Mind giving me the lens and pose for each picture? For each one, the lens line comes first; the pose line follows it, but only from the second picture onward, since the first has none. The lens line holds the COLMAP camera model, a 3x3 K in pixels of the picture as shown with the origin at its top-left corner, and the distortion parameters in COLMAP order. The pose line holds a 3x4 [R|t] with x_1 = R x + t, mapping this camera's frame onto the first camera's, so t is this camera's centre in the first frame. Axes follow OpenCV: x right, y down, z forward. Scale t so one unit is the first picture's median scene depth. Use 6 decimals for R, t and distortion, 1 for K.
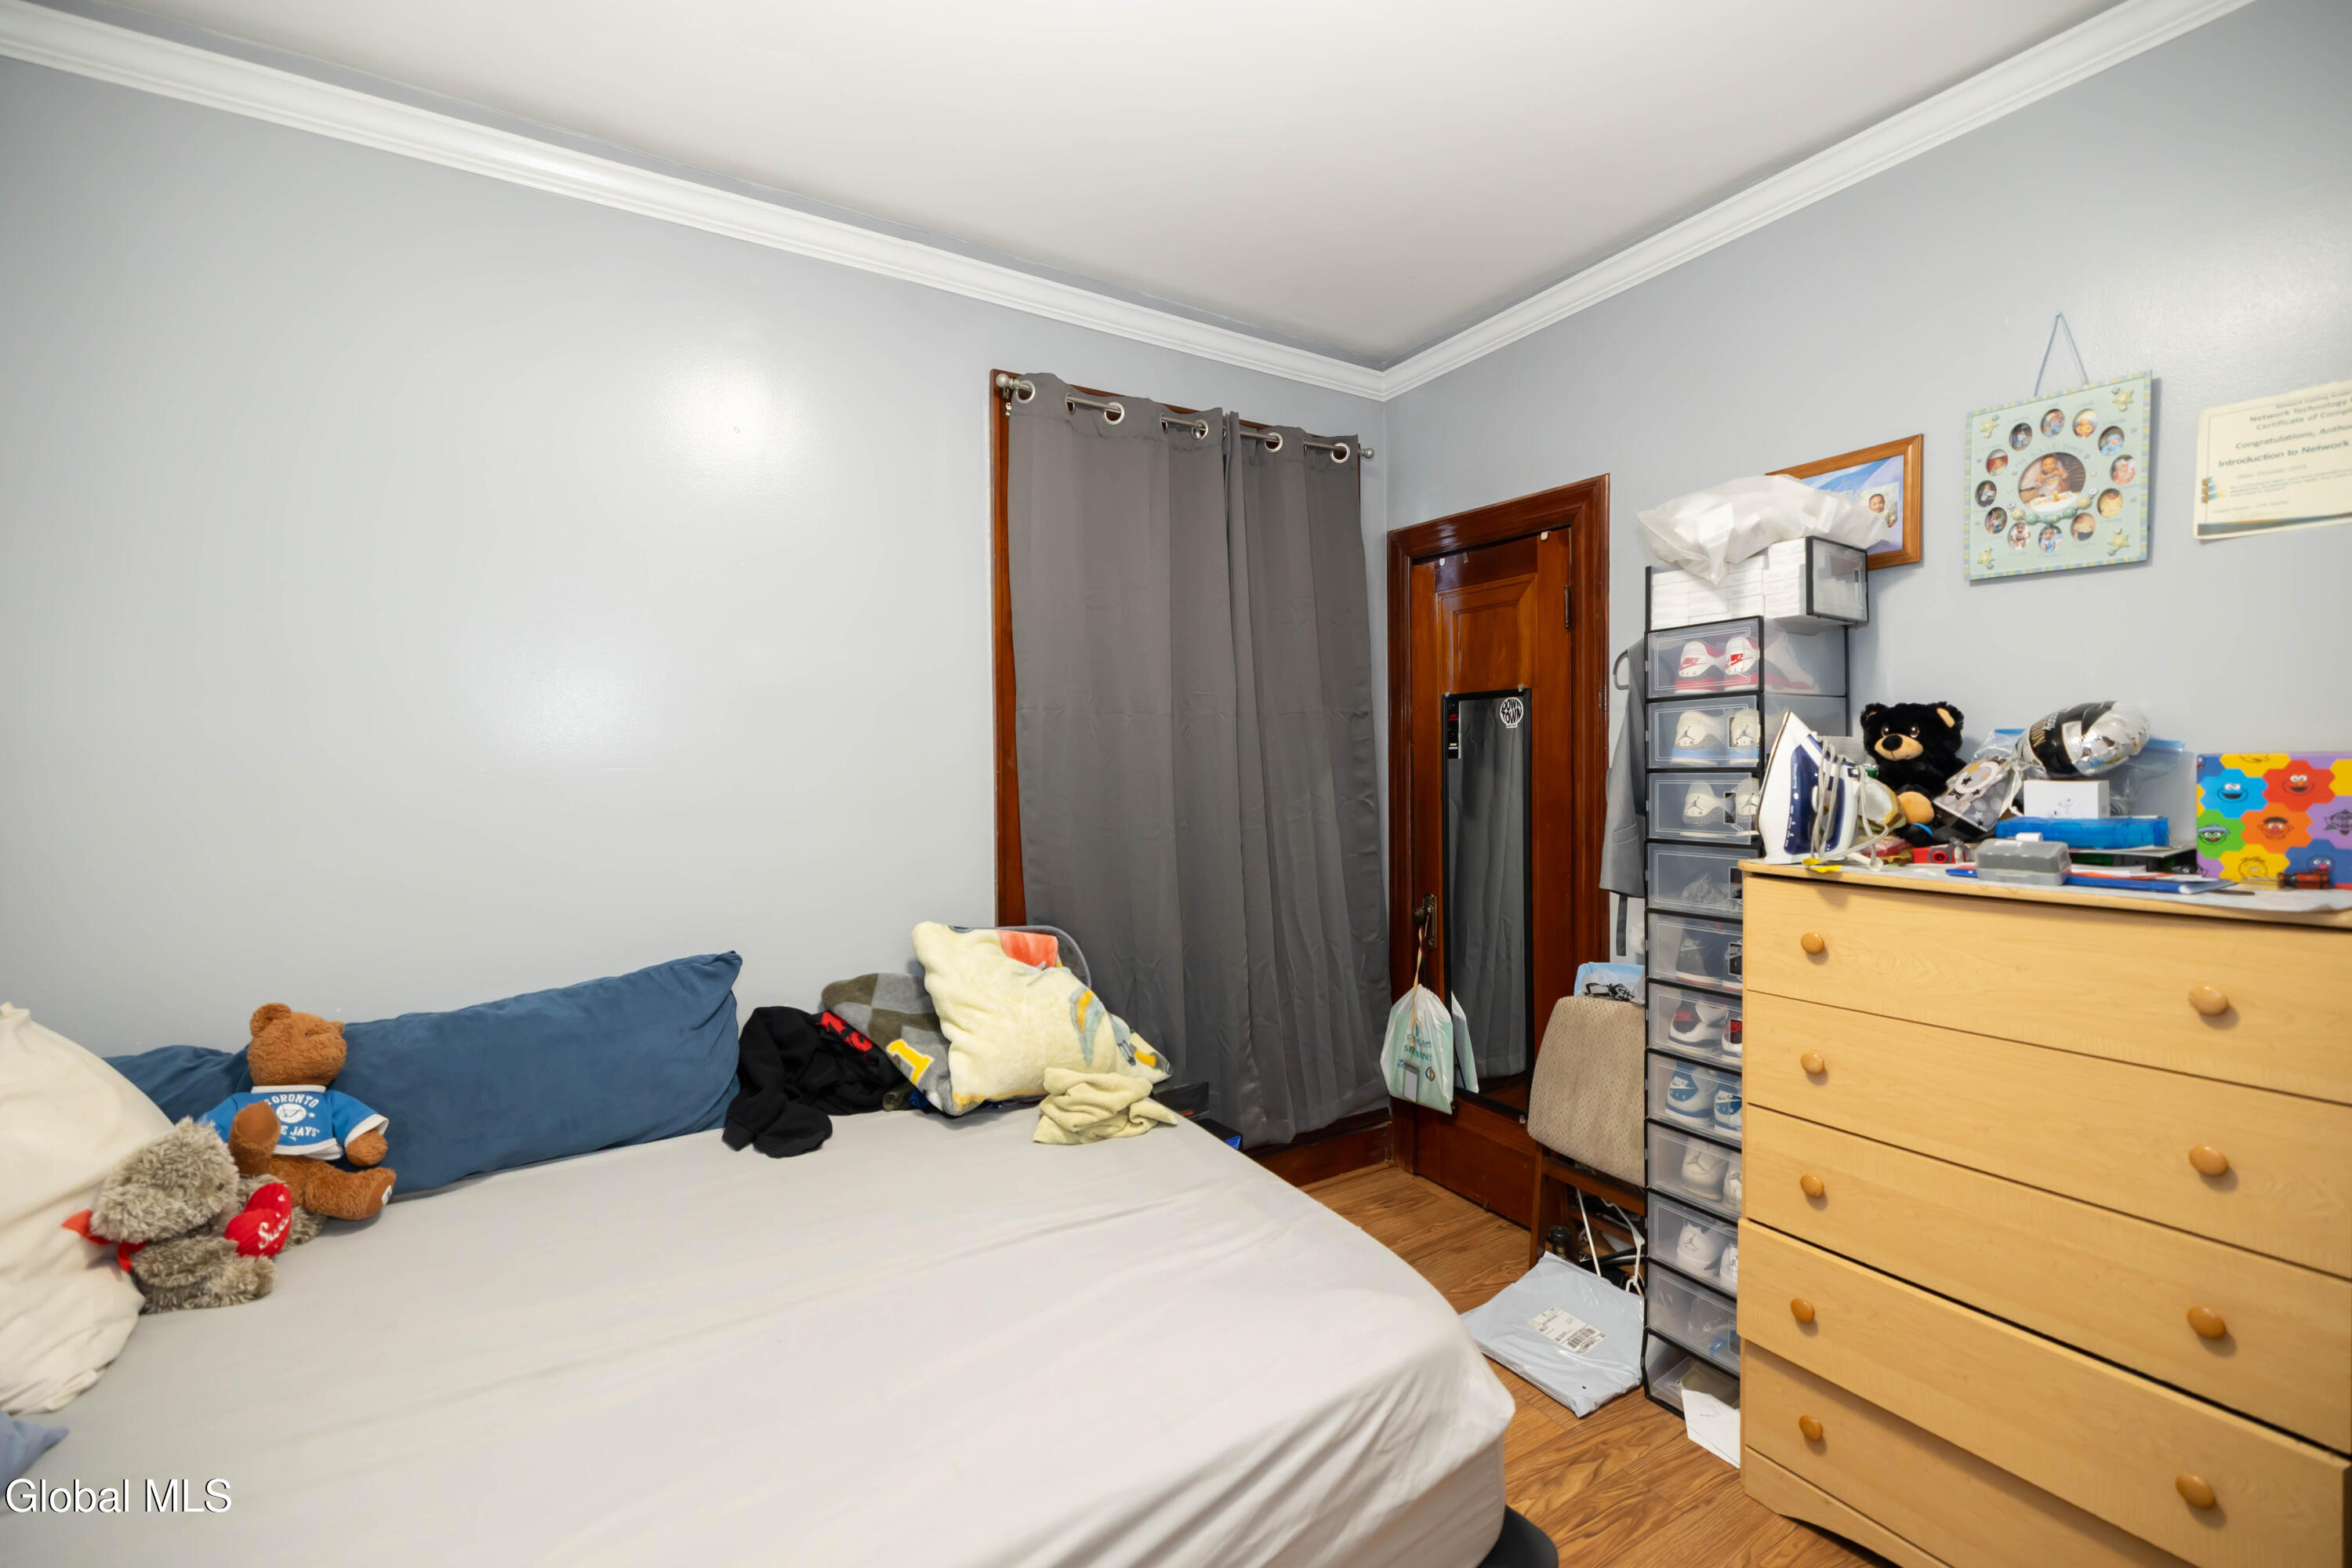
lens RADIAL K [[977.0, 0, 1173.4], [0, 977.0, 777.4], [0, 0, 1]] dist [0.002173, -0.000107]
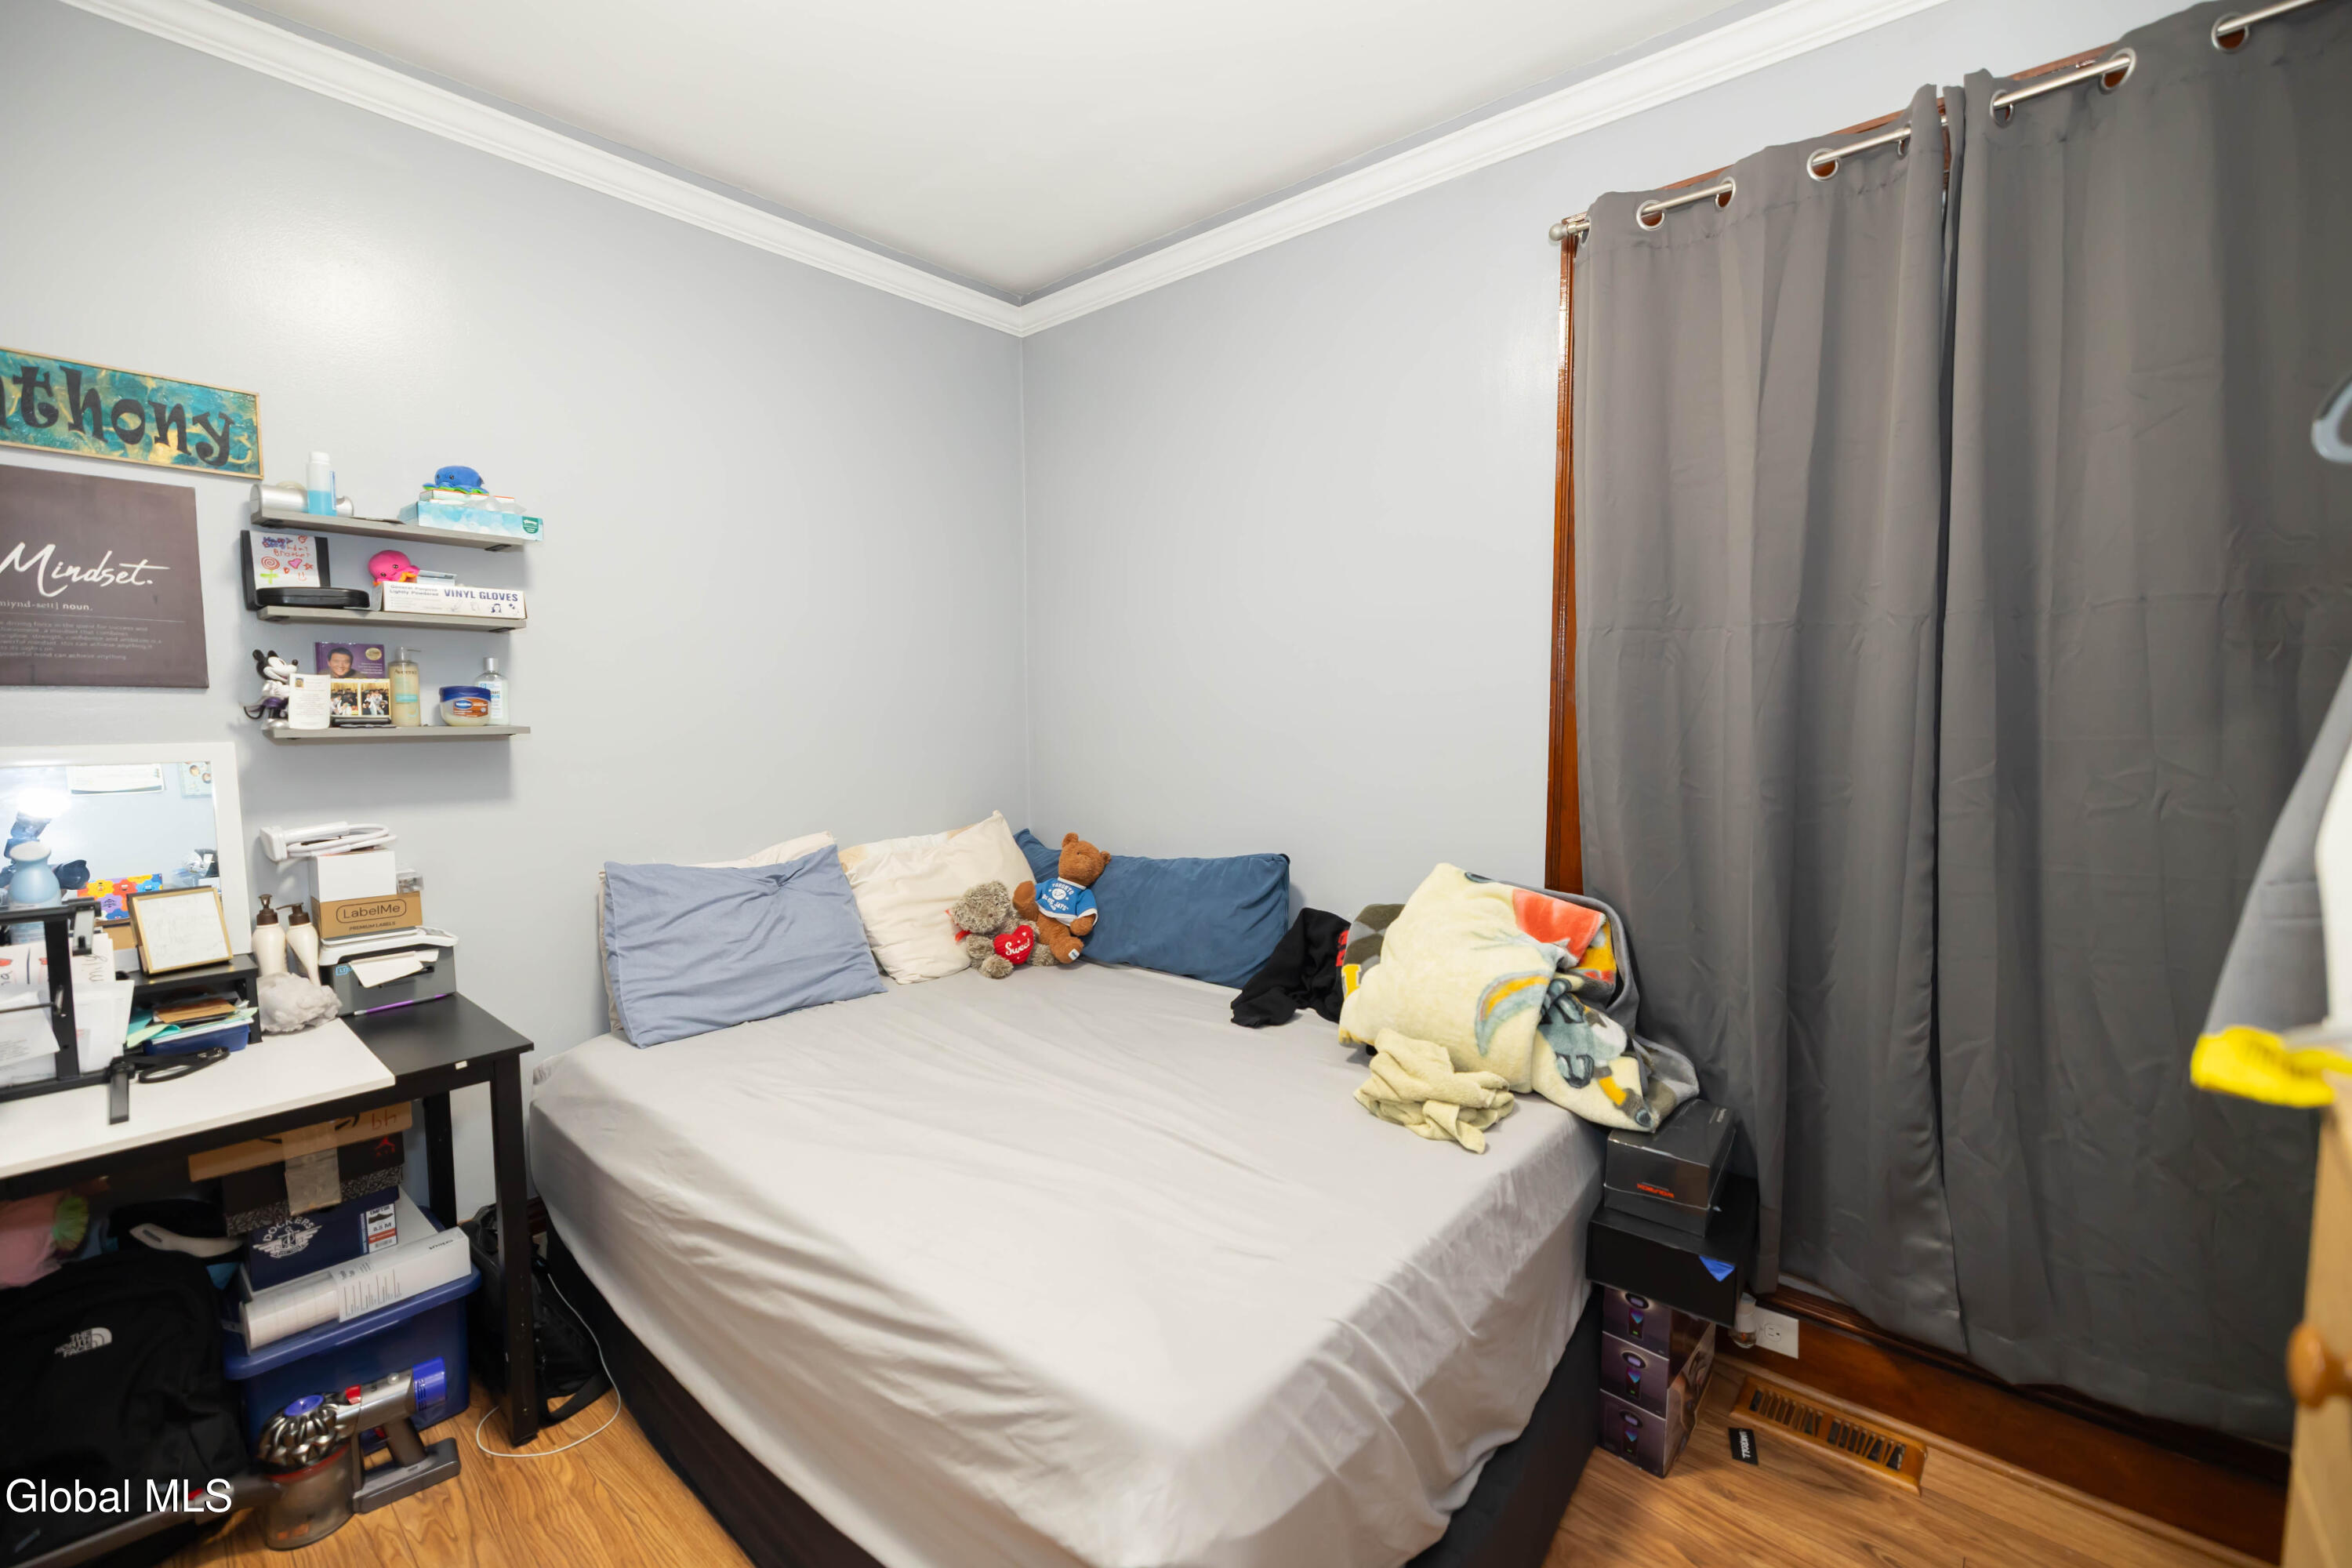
lens RADIAL K [[977.0, 0, 1173.4], [0, 977.0, 777.4], [0, 0, 1]] dist [0.002173, -0.000107]
pose [[0.315750, 0.076213, -0.945777, 0.667946], [-0.022470, 0.997090, 0.072846, 0.001054], [0.948576, -0.001750, 0.316543, 0.529330]]
